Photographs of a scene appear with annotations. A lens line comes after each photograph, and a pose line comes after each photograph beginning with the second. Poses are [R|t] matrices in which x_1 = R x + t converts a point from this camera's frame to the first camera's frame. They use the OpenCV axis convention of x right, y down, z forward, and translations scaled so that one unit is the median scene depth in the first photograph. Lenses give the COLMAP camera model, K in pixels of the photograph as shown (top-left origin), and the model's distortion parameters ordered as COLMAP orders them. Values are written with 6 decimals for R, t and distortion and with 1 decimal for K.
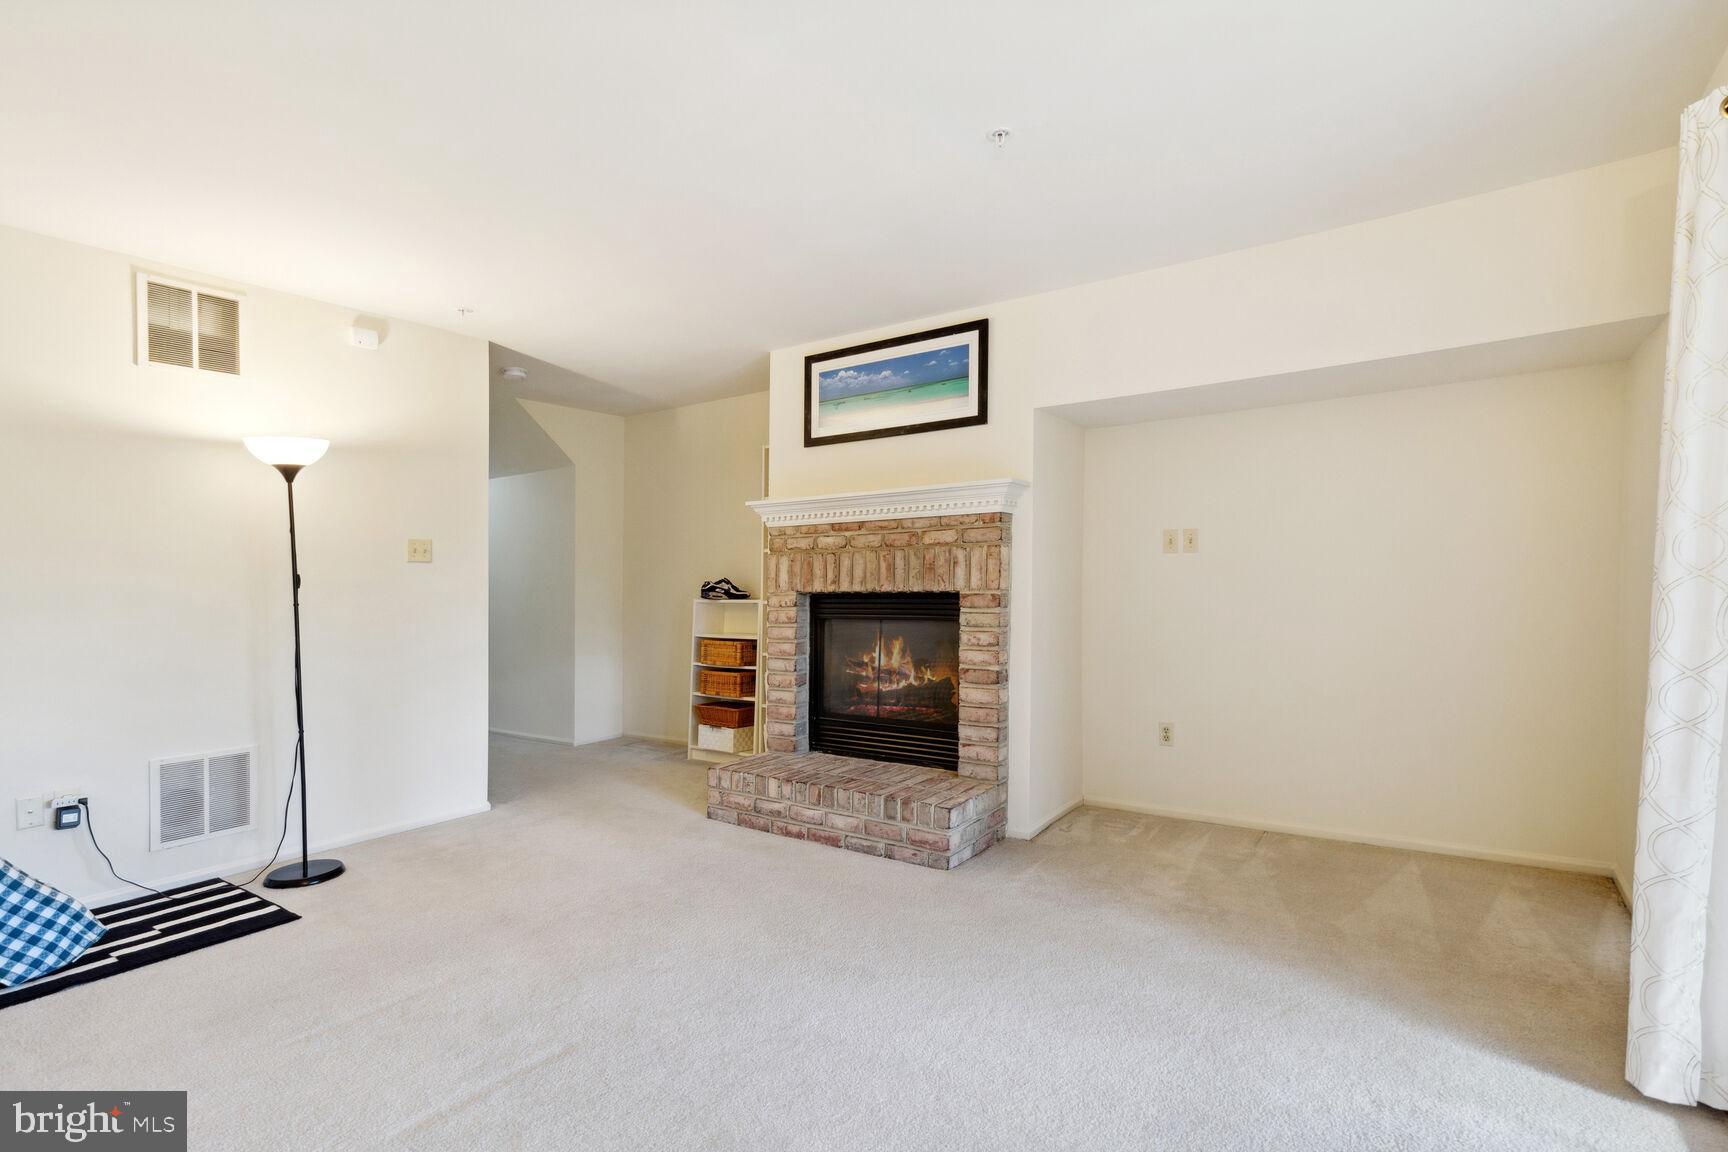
lens RADIAL K [[805.4, 0, 894.9], [0, 805.4, 580.4], [0, 0, 1]] dist [0.001201, -0.000079]
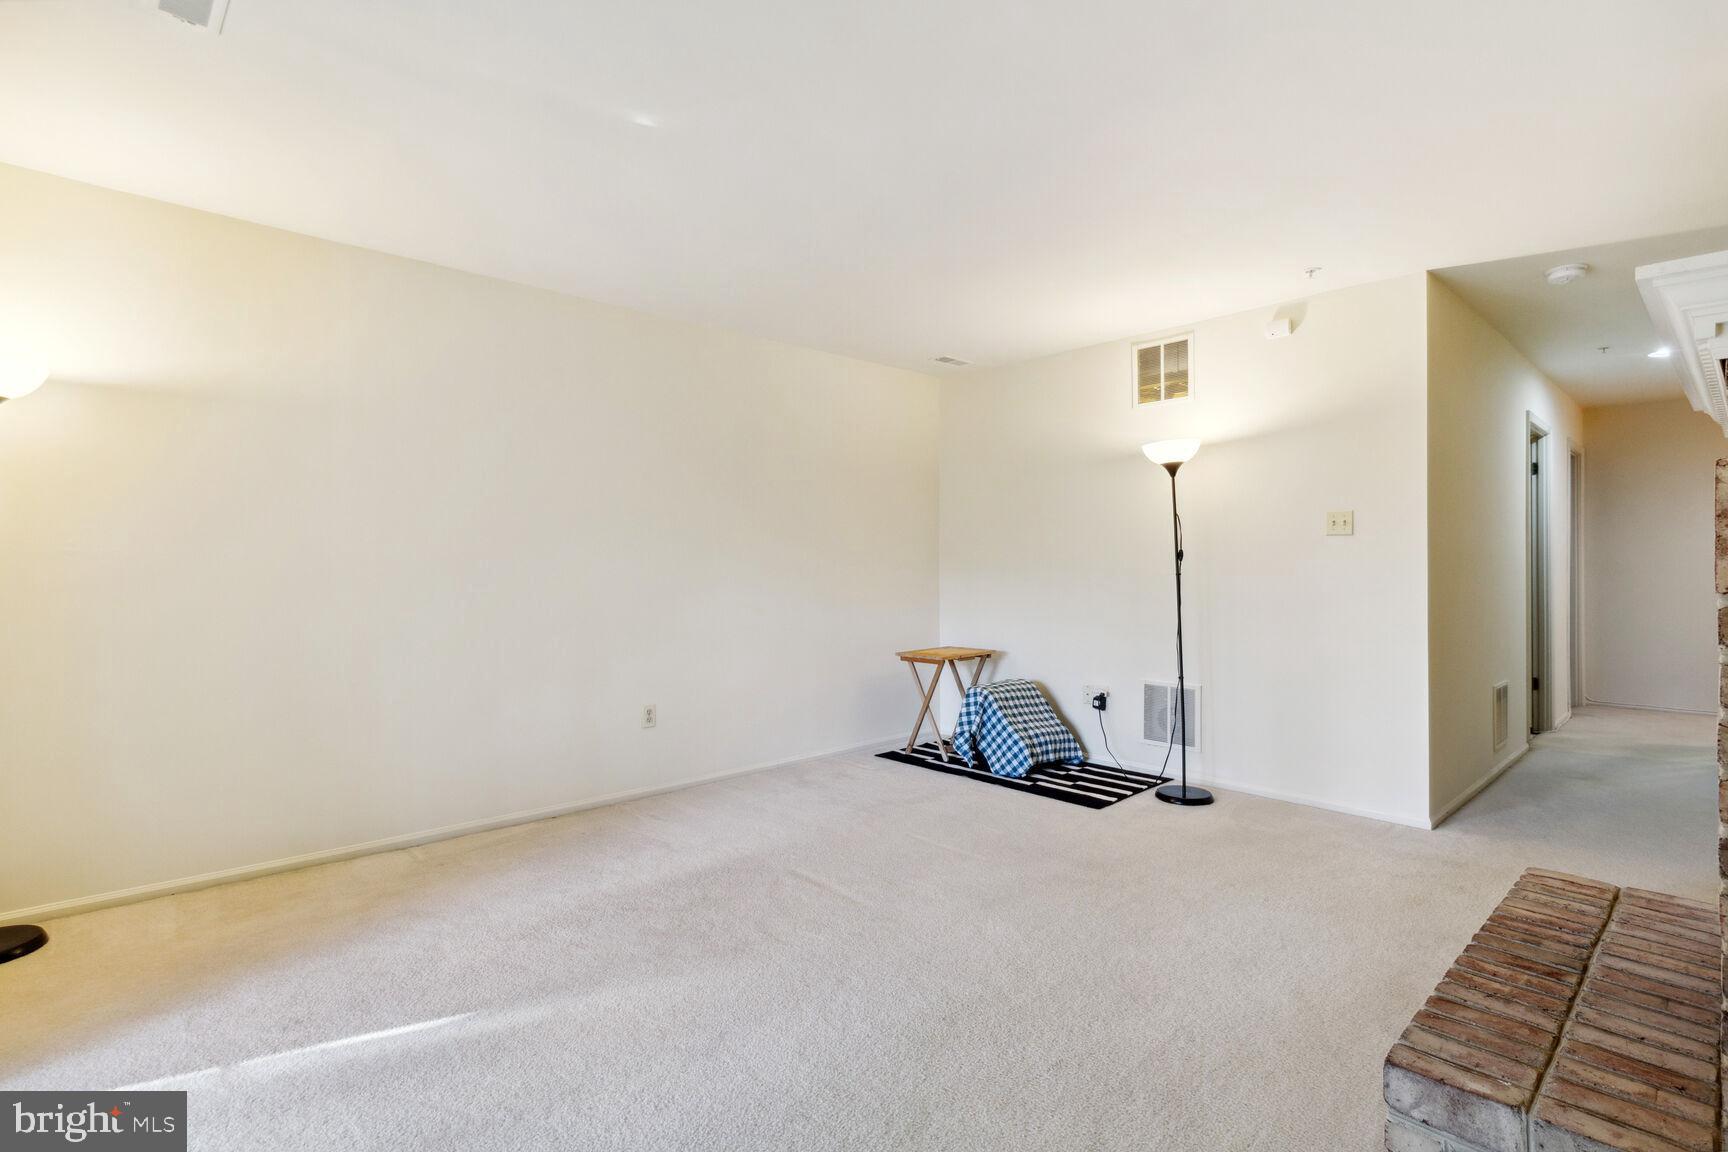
lens RADIAL K [[805.1, 0, 865.1], [0, 805.1, 525.2], [0, 0, 1]] dist [-0.000531, 0.000090]
pose [[-0.215624, -0.033486, -0.975902, 0.568560], [0.007254, 0.999329, -0.035893, -0.004244], [0.976450, -0.014818, -0.215236, 0.790818]]
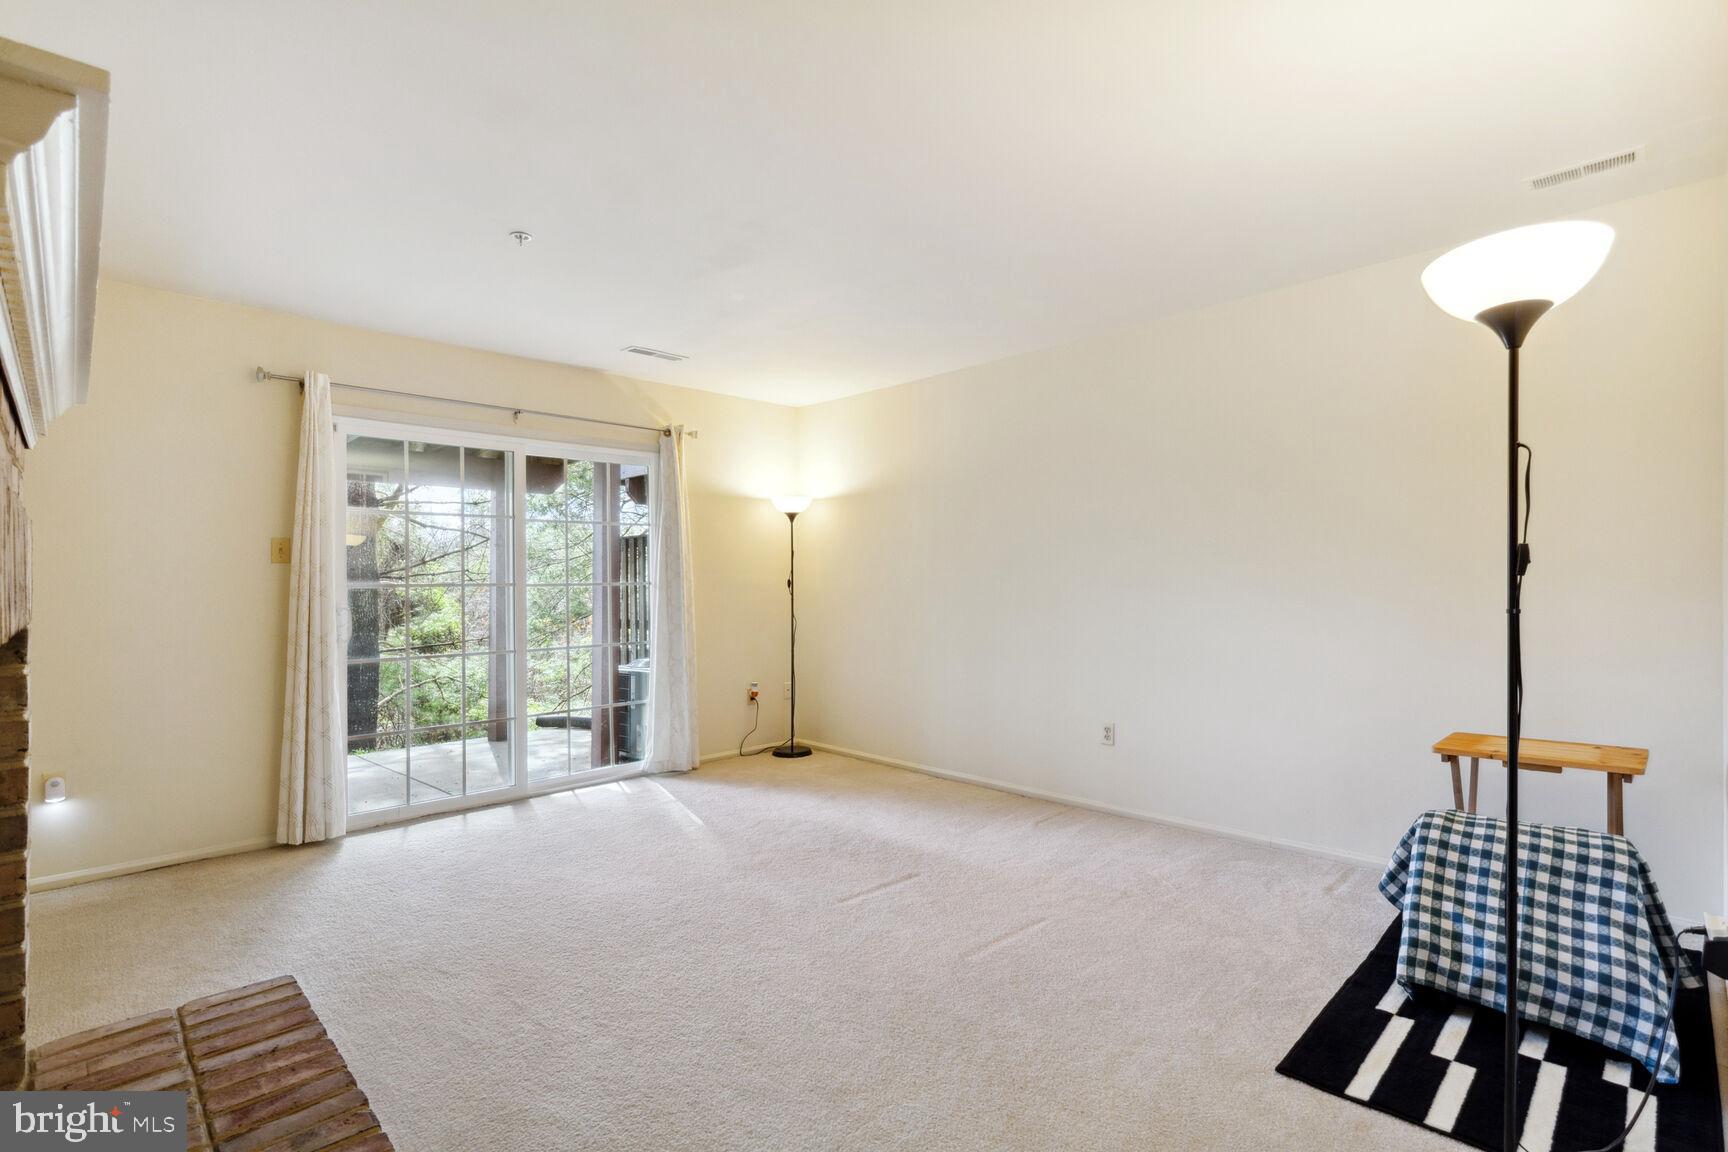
lens RADIAL K [[805.4, 0, 894.9], [0, 805.4, 580.4], [0, 0, 1]] dist [0.001201, -0.000079]
pose [[-0.987707, 0.023073, 0.154605, -0.469584], [0.022210, 0.999727, -0.007306, 0.008730], [-0.154731, -0.003783, -0.987949, 1.482487]]
